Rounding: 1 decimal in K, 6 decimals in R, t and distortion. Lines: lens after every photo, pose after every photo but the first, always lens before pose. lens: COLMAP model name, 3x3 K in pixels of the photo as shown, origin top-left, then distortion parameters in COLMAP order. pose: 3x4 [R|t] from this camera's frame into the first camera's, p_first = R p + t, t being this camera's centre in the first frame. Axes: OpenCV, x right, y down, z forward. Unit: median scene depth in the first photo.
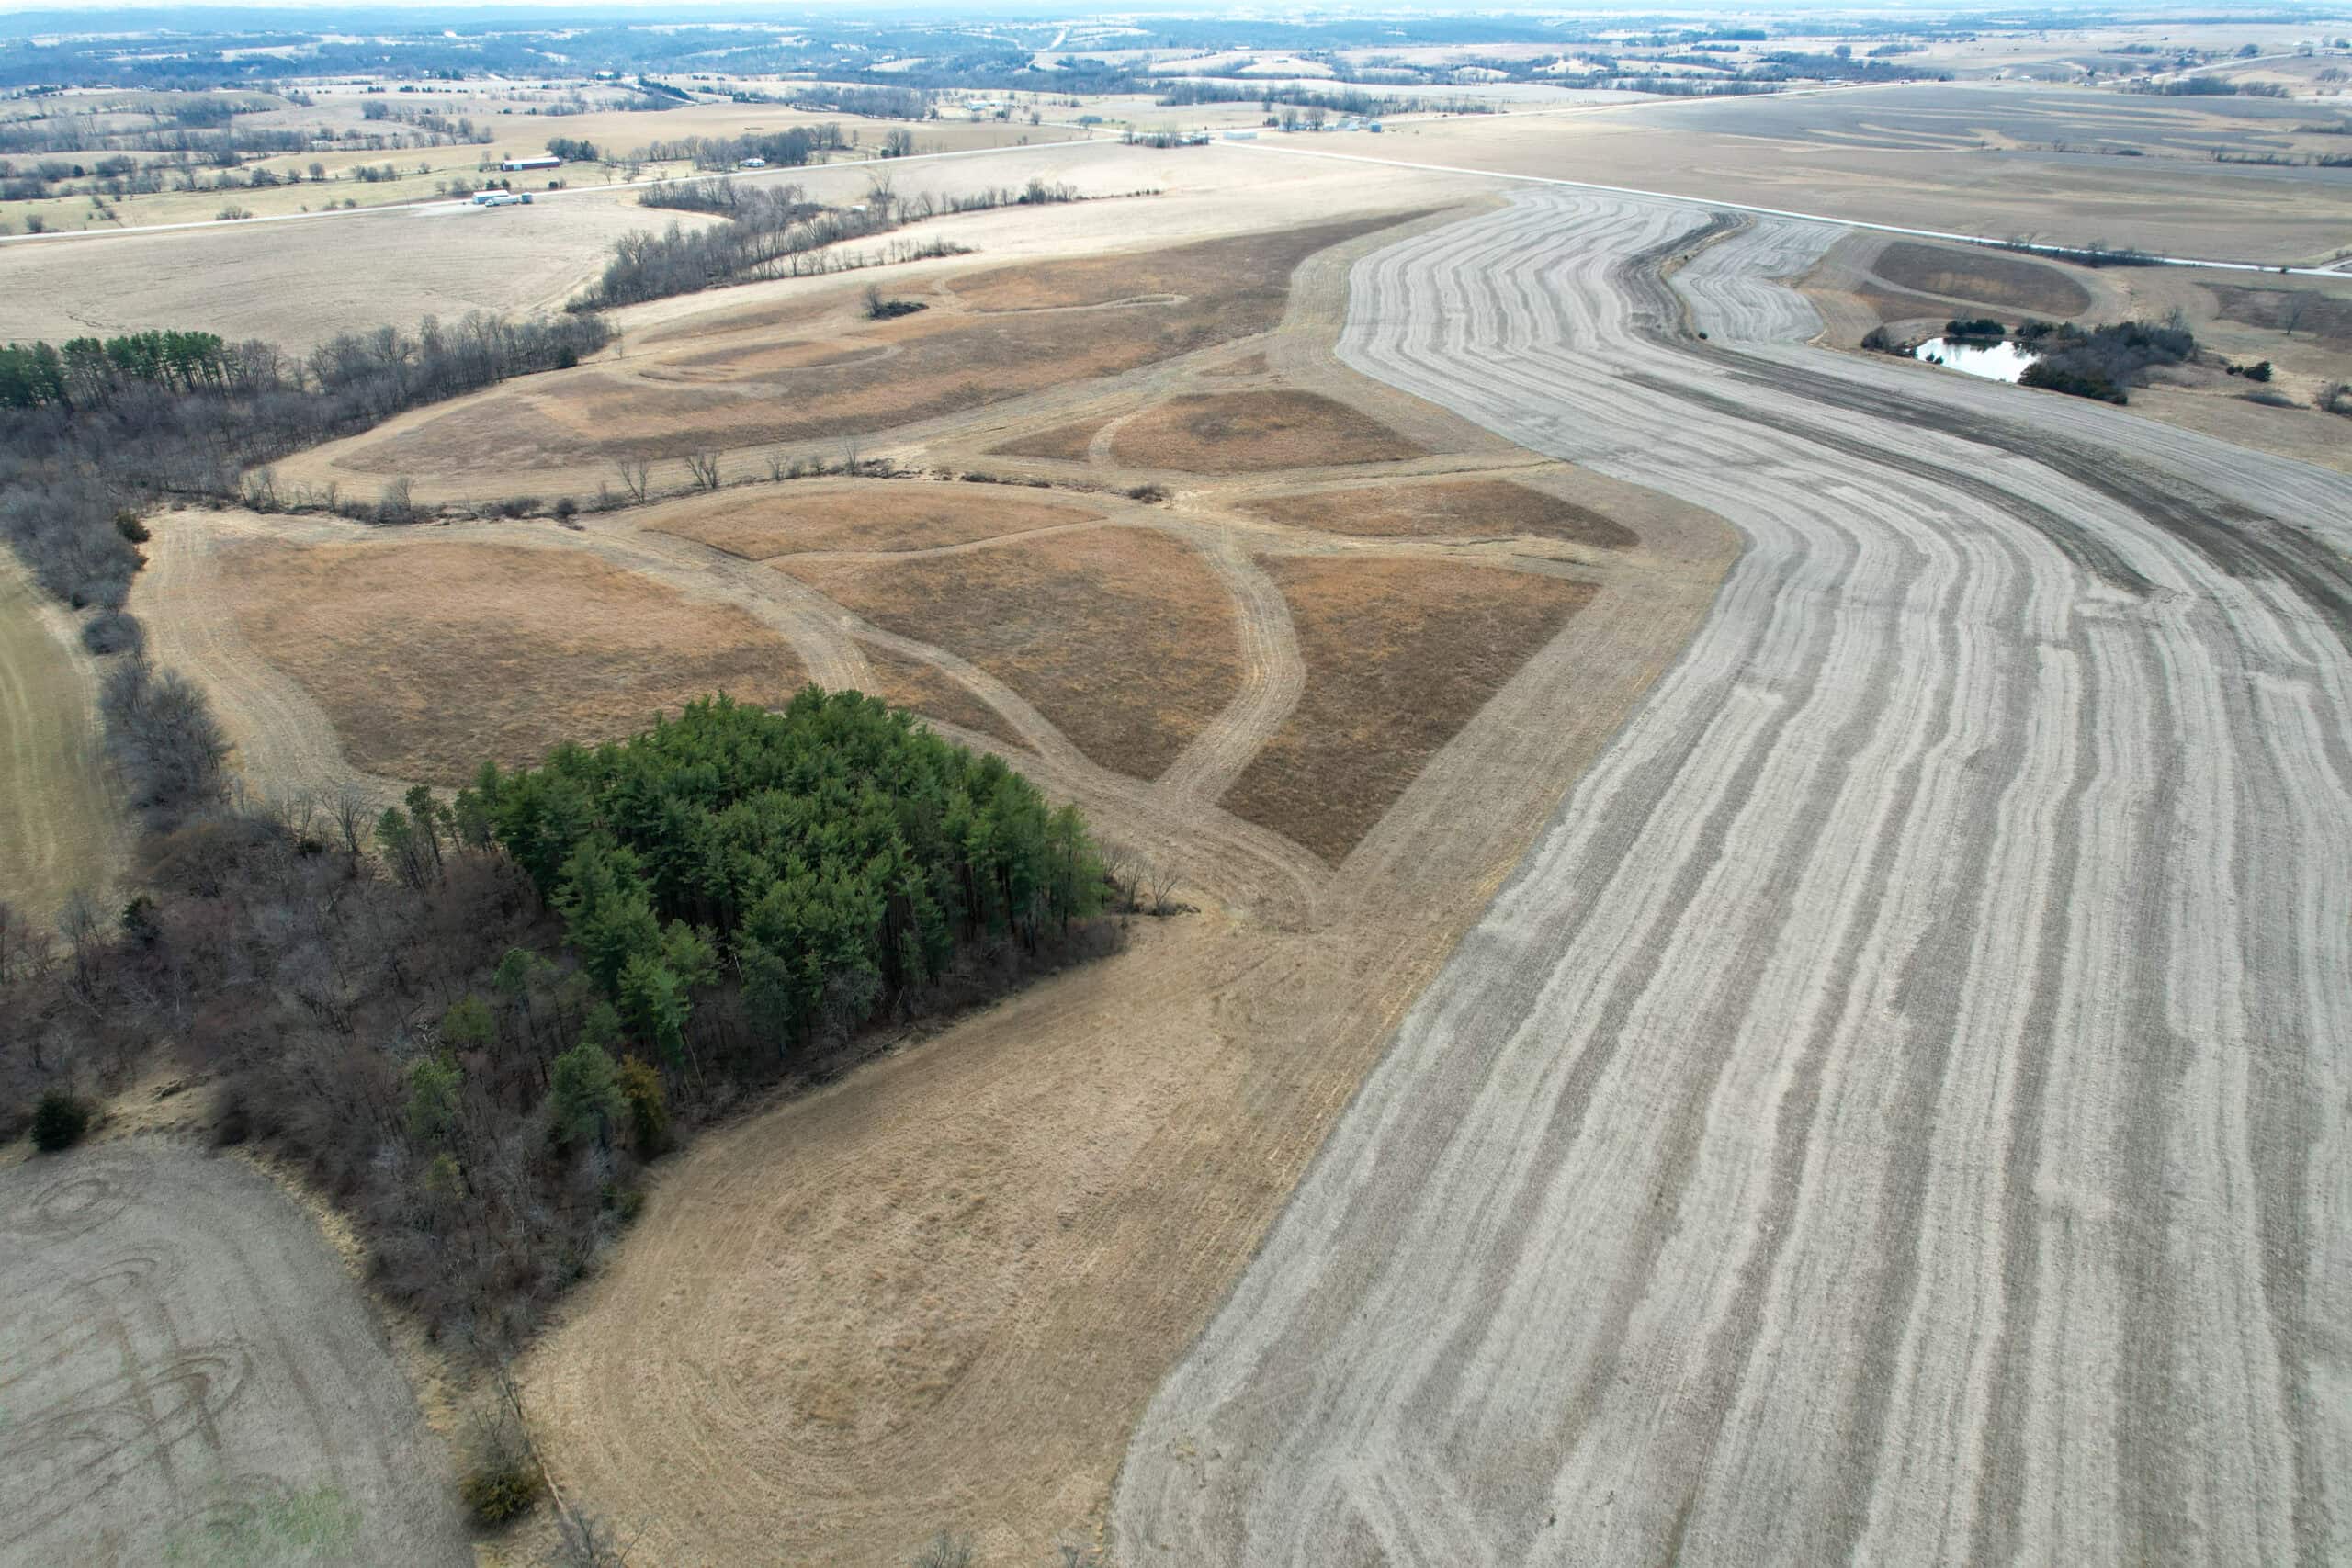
lens RADIAL K [[1482.1, 0, 1179.8], [0, 1482.1, 817.2], [0, 0, 1]] dist [-0.075250, 0.067747]
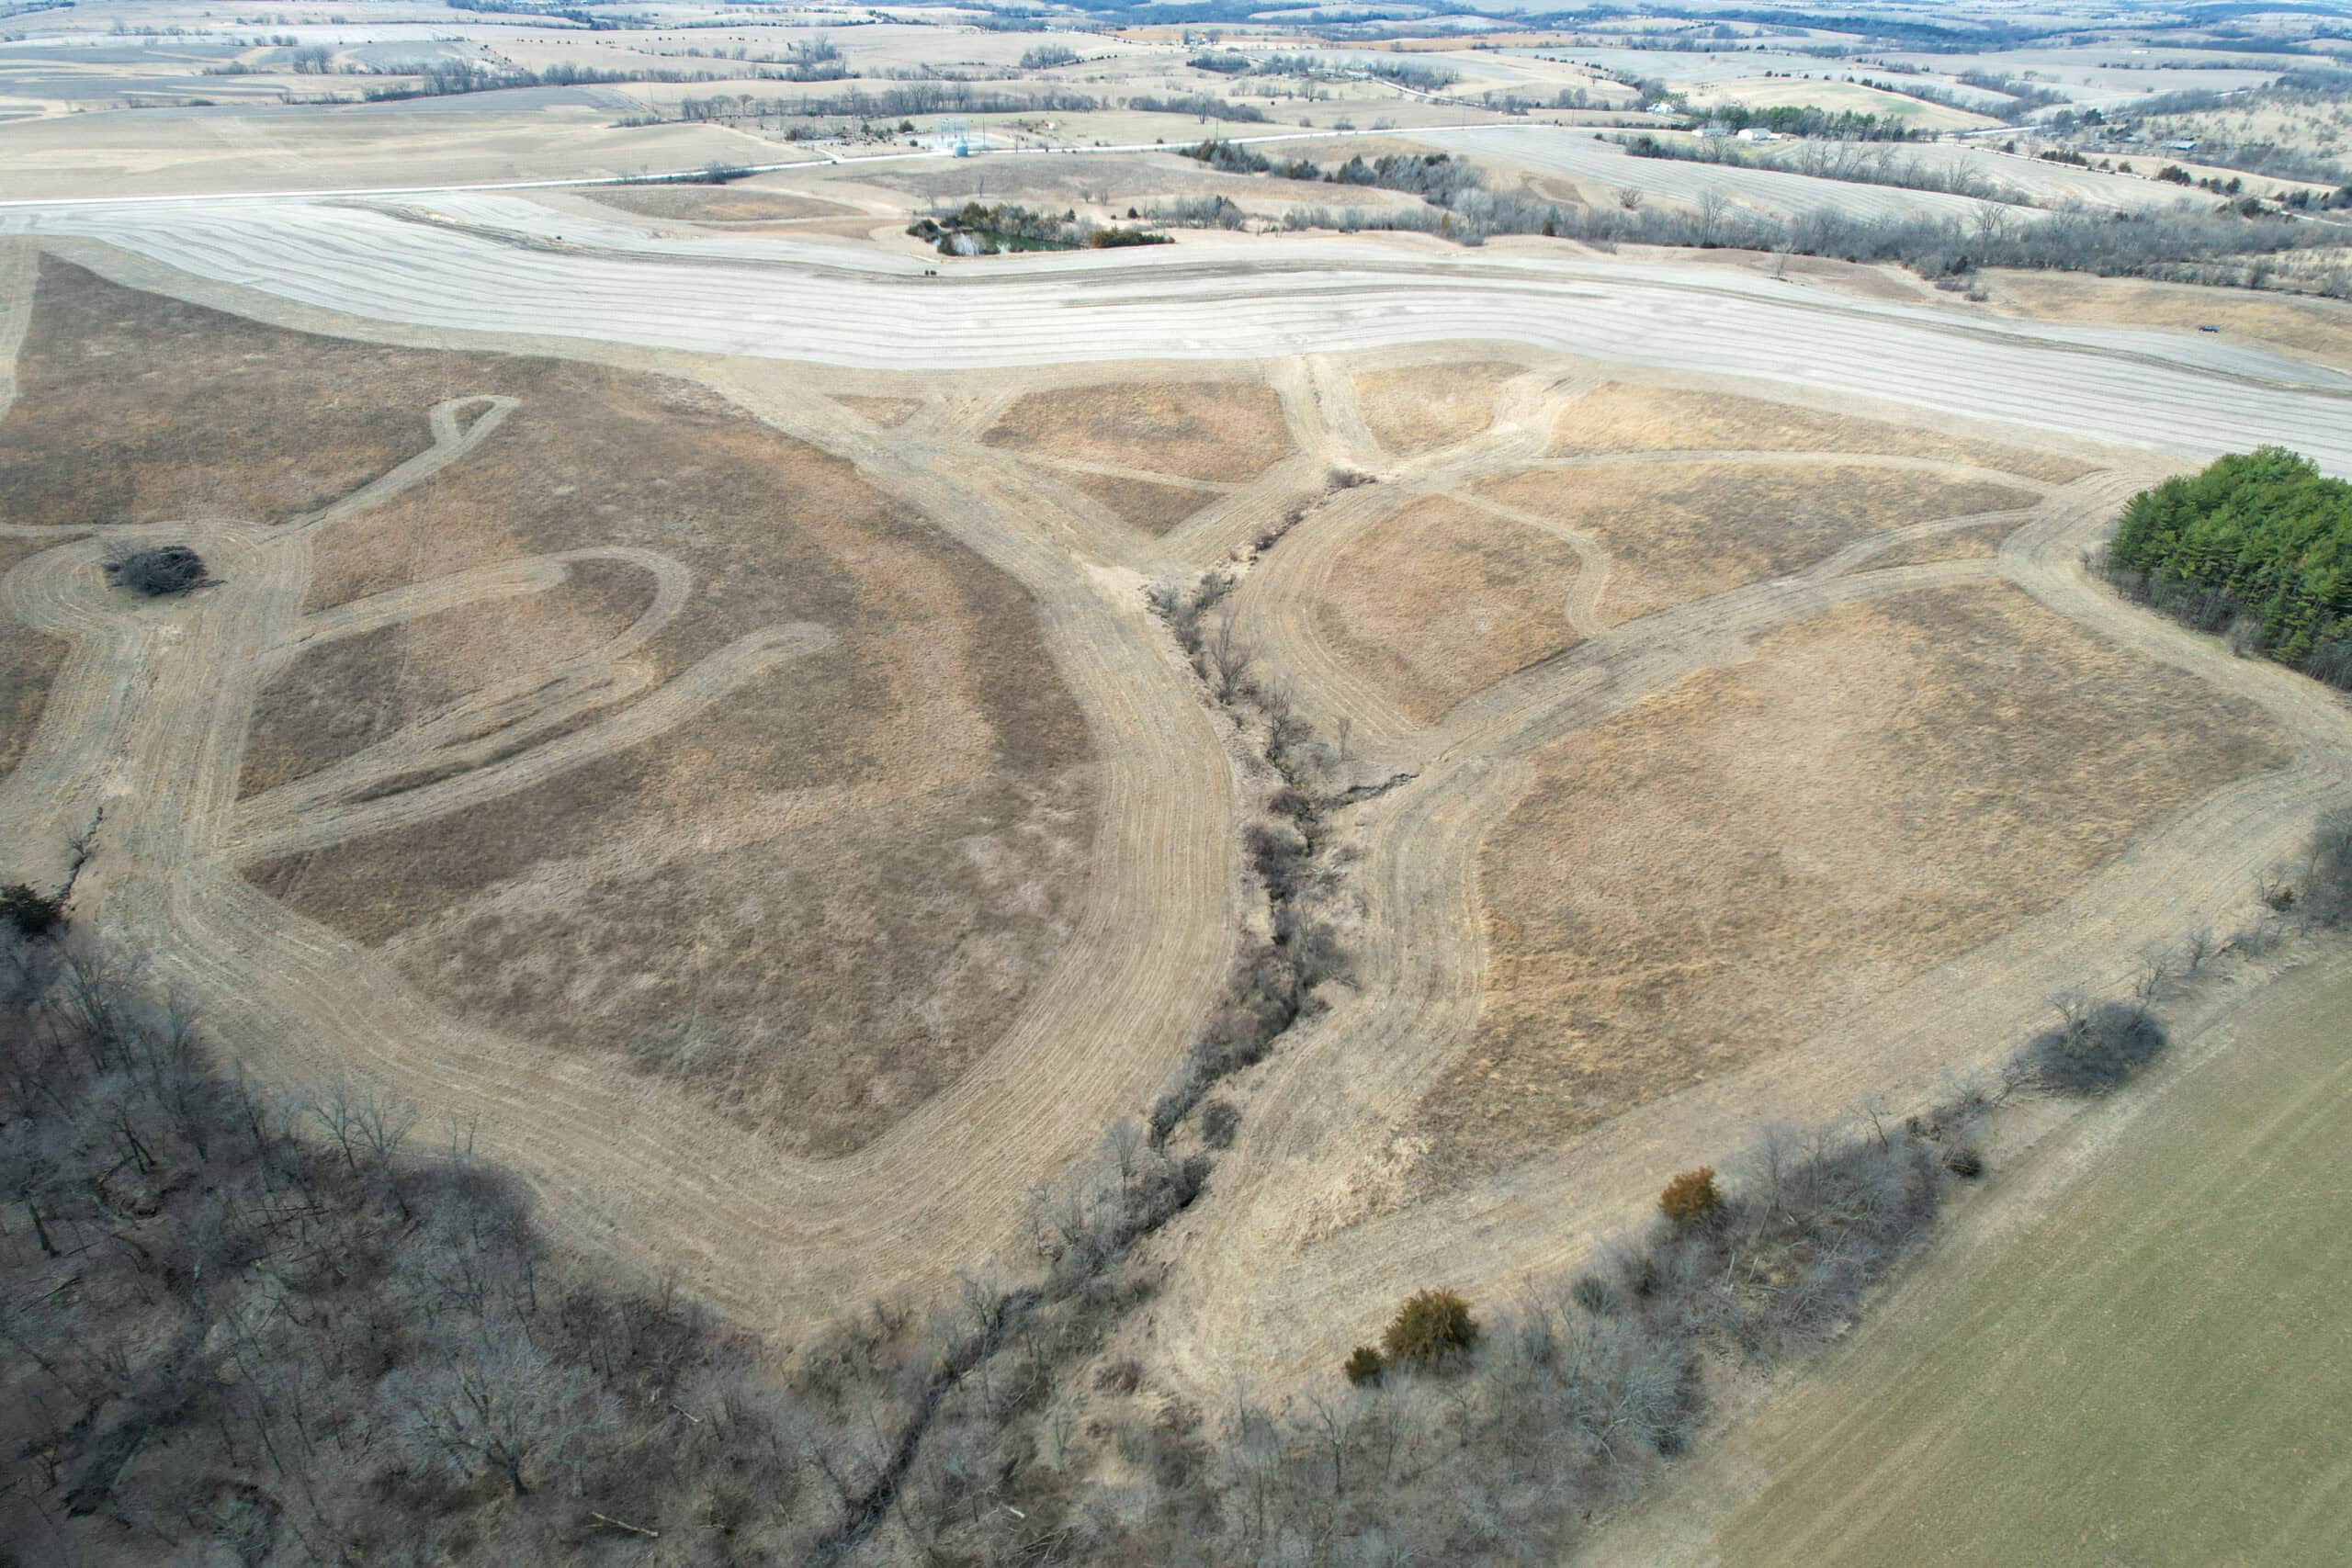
lens RADIAL K [[1482.1, 0, 1179.8], [0, 1482.1, 817.2], [0, 0, 1]] dist [-0.075250, 0.067747]
pose [[0.122758, -0.504481, 0.854651, -0.792668], [0.474498, 0.786194, 0.395918, -0.391911], [-0.871655, 0.356929, 0.335887, 0.698508]]
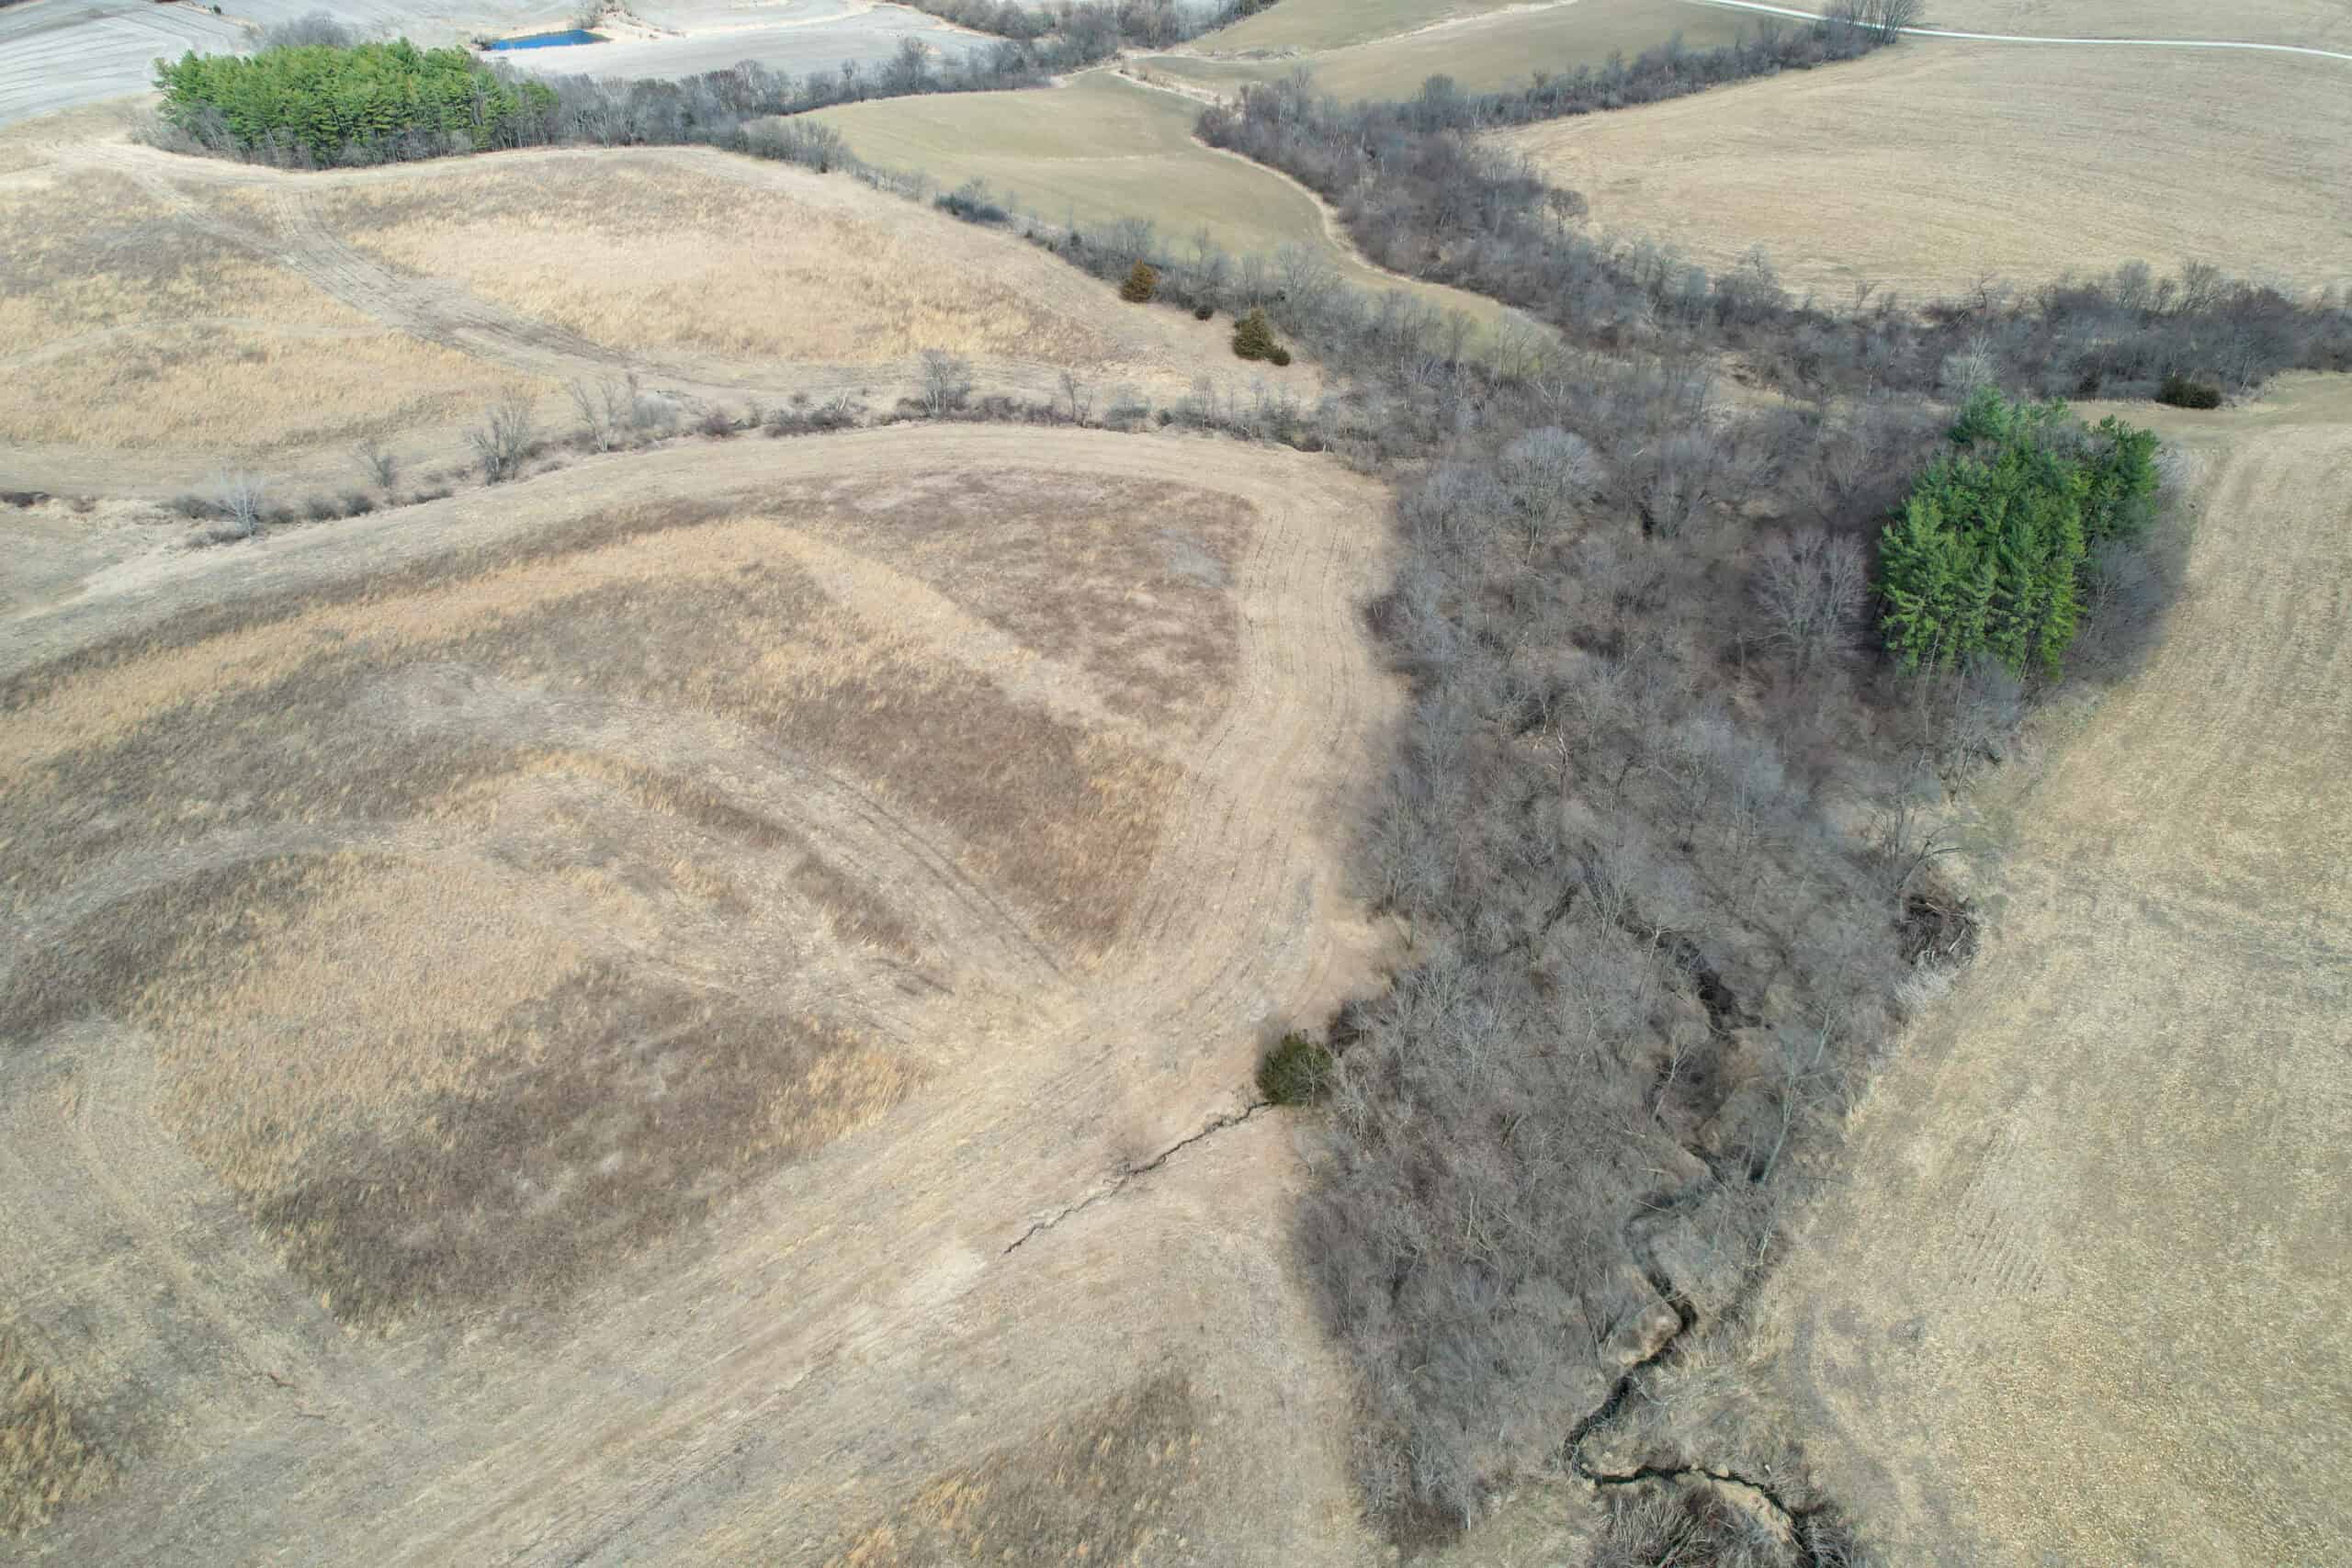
lens RADIAL K [[1471.0, 0, 1166.3], [0, 1471.0, 820.3], [0, 0, 1]] dist [-0.076937, 0.068845]
pose [[-0.981077, 0.121799, -0.150512, -0.419389], [-0.095191, 0.373504, 0.922732, -0.655689], [0.168605, 0.919598, -0.354842, 1.201159]]
